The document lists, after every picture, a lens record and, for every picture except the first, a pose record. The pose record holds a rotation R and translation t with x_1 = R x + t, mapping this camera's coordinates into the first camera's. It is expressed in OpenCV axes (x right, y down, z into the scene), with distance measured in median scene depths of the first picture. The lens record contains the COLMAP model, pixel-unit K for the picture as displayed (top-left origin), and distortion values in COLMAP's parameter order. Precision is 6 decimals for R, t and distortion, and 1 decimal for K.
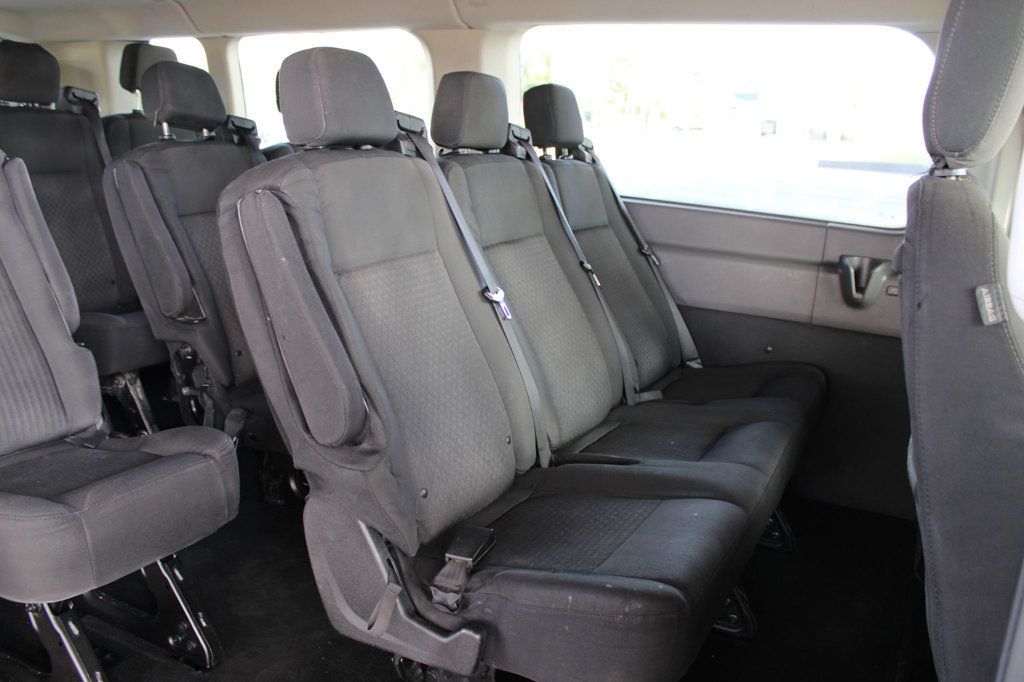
lens RADIAL K [[862.6, 0, 522.6], [0, 862.6, 338.5], [0, 0, 1]] dist [-0.143016, 0.112236]
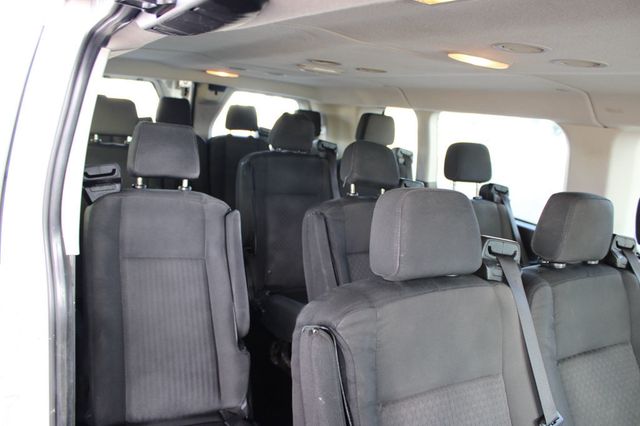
lens RADIAL K [[539.1, 0, 318.7], [0, 539.1, 219.4], [0, 0, 1]] dist [-0.143016, 0.112236]
pose [[0.827793, 0.152267, -0.539975, 0.033027], [-0.202539, 0.978666, -0.034523, -0.198614], [0.523198, 0.137944, 0.840973, 0.270016]]
